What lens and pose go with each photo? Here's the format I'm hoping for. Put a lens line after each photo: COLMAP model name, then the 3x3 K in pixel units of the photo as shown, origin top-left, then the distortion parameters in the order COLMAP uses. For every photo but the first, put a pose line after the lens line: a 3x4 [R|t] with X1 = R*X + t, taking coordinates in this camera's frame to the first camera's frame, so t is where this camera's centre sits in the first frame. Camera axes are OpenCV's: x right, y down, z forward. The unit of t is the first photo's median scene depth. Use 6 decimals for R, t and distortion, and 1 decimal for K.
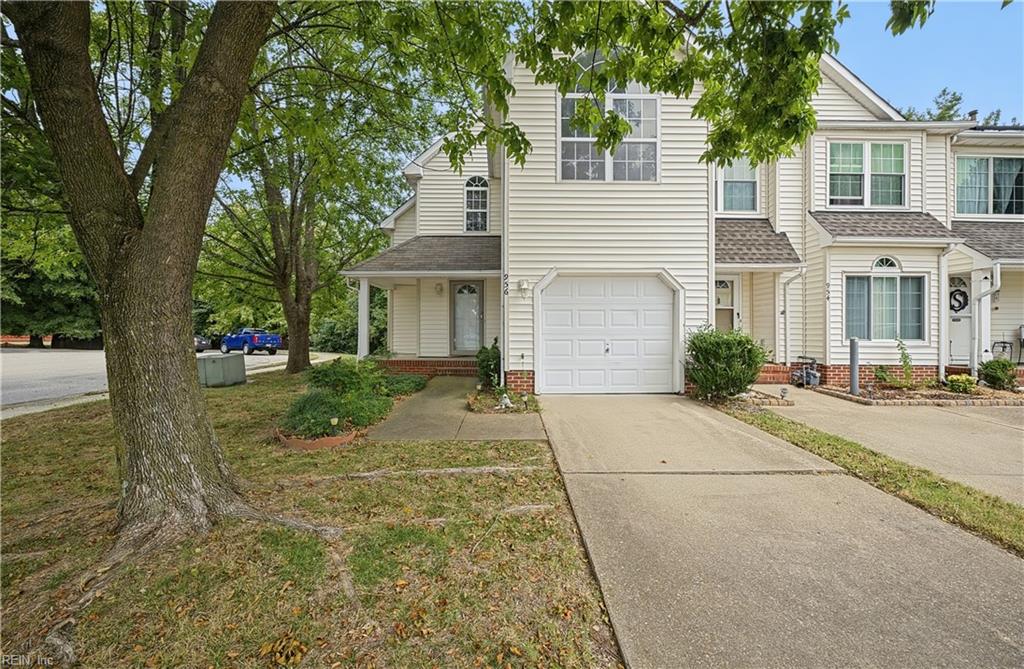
lens RADIAL K [[408.9, 0, 512.0], [0, 408.9, 334.5], [0, 0, 1]] dist [0.000861, -0.000165]
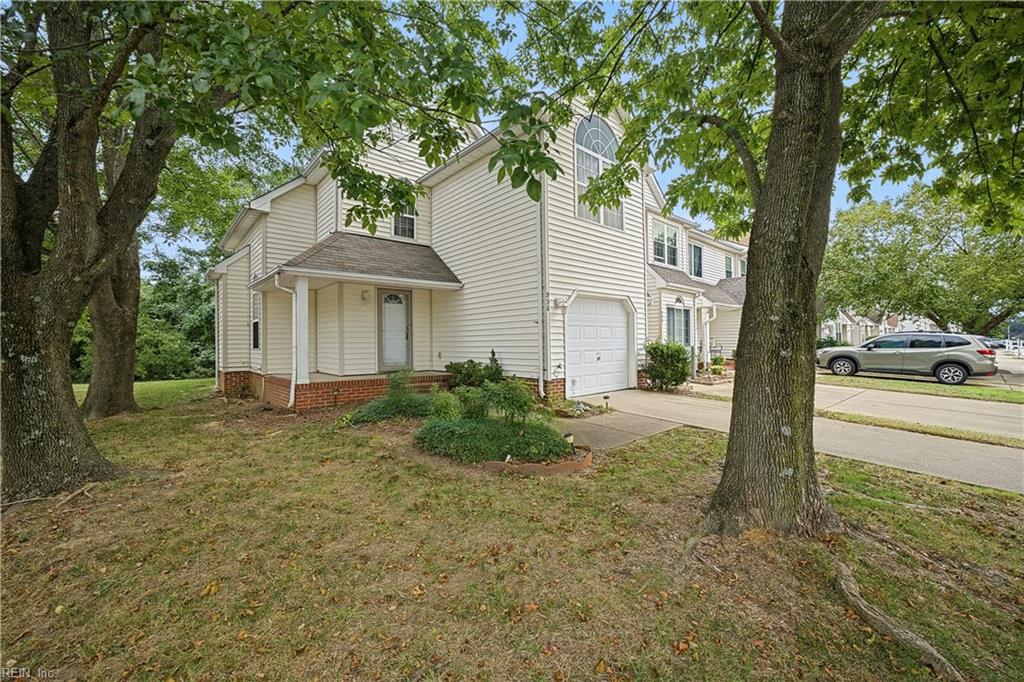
lens RADIAL K [[396.6, 0, 512.0], [0, 396.6, 341.0], [0, 0, 1]] dist [0.000814, 0.000019]
pose [[0.763955, -0.006504, 0.645237, -0.647003], [0.013721, 0.999887, -0.006167, -0.009465], [-0.645124, 0.013565, 0.763958, 0.210386]]
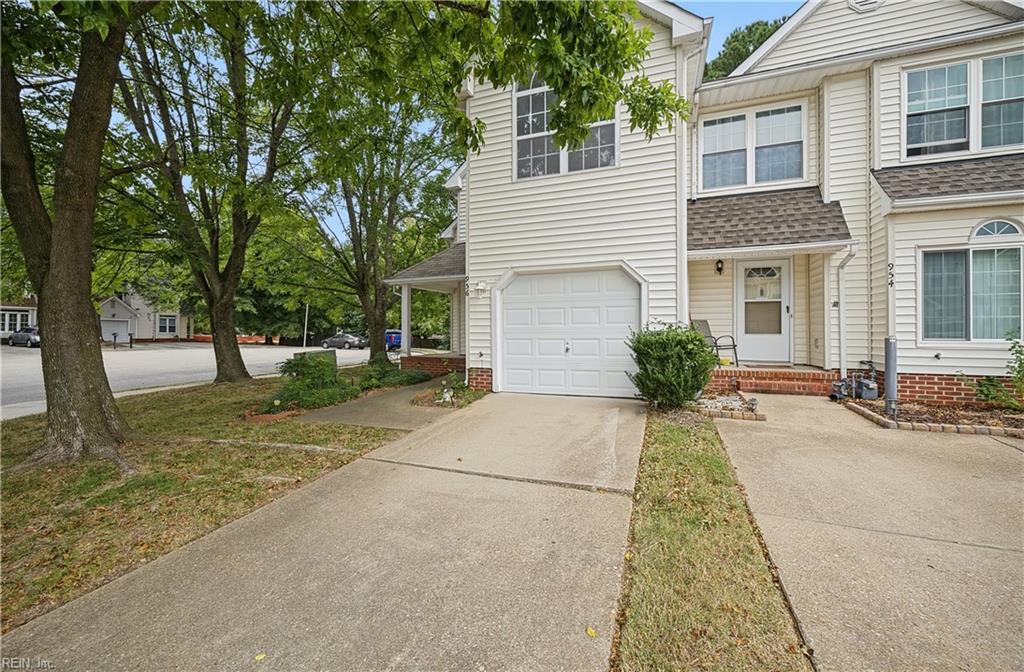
lens RADIAL K [[408.4, 0, 512.0], [0, 408.4, 336.0], [0, 0, 1]] dist [-0.001255, -0.000219]
pose [[0.930345, -0.001260, -0.366682, 0.400555], [0.002712, 0.999990, 0.003445, 0.002409], [0.366674, -0.004200, 0.930340, 0.053625]]
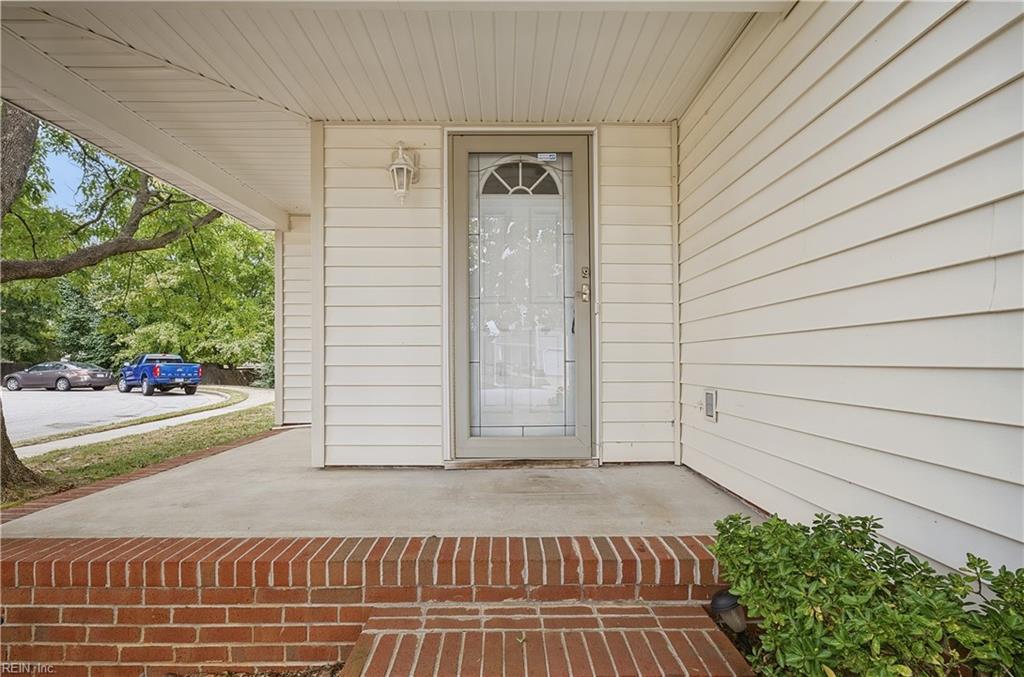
lens RADIAL K [[432.8, 0, 515.3], [0, 432.8, 359.4], [0, 0, 1]] dist [-0.001524, -0.000187]
pose [[0.999764, -0.009129, -0.019696, -0.148415], [0.009145, 0.999958, 0.000723, -0.006987], [0.019689, -0.000903, 0.999806, 1.010278]]
